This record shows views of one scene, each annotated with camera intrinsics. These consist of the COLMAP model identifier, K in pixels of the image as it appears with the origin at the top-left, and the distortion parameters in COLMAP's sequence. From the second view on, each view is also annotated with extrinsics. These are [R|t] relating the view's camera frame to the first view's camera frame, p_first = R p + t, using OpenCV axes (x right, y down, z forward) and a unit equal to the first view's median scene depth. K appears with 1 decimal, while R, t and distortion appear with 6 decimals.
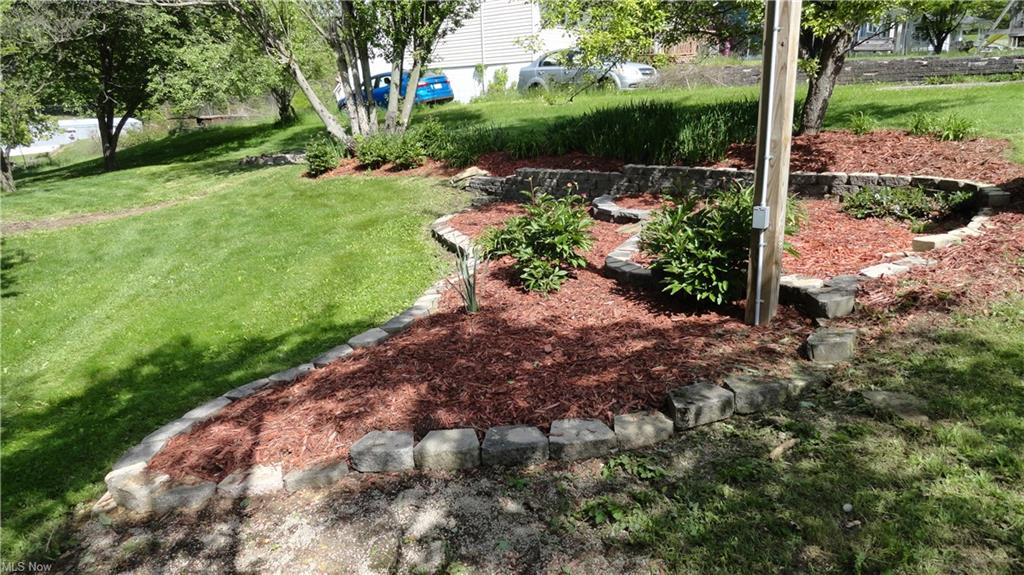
lens RADIAL K [[703.5, 0, 509.5], [0, 703.5, 289.1], [0, 0, 1]] dist [0.000276, 0.005337]
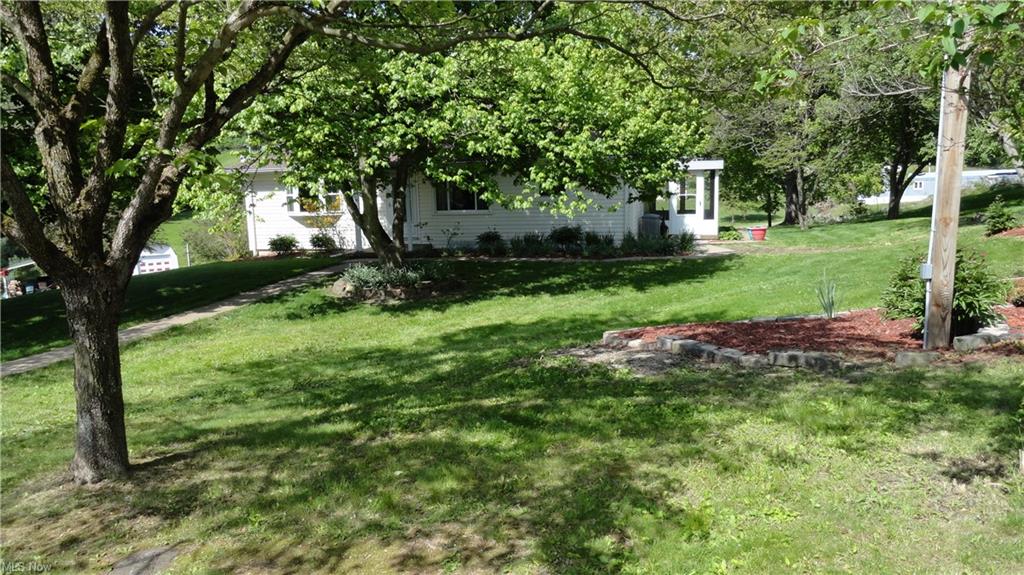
lens RADIAL K [[703.5, 0, 509.2], [0, 703.5, 289.1], [0, 0, 1]] dist [0.000276, 0.005337]
pose [[0.427901, 0.155164, -0.890407, 0.231233], [-0.214139, 0.974509, 0.066911, 0.004544], [0.878092, 0.162039, 0.450220, -0.078327]]
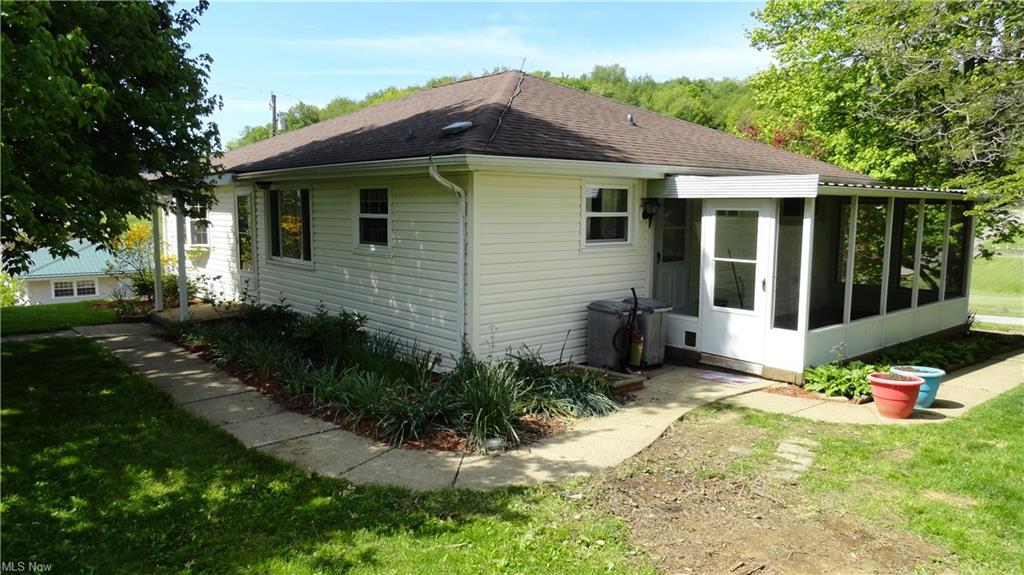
lens RADIAL K [[703.5, 0, 514.7], [0, 703.5, 284.8], [0, 0, 1]] dist [0.000276, 0.005337]
pose [[-0.151577, 0.132487, -0.979526, -0.167798], [-0.256083, 0.951878, 0.168375, -0.137039], [0.954697, 0.276362, -0.110355, 0.508195]]
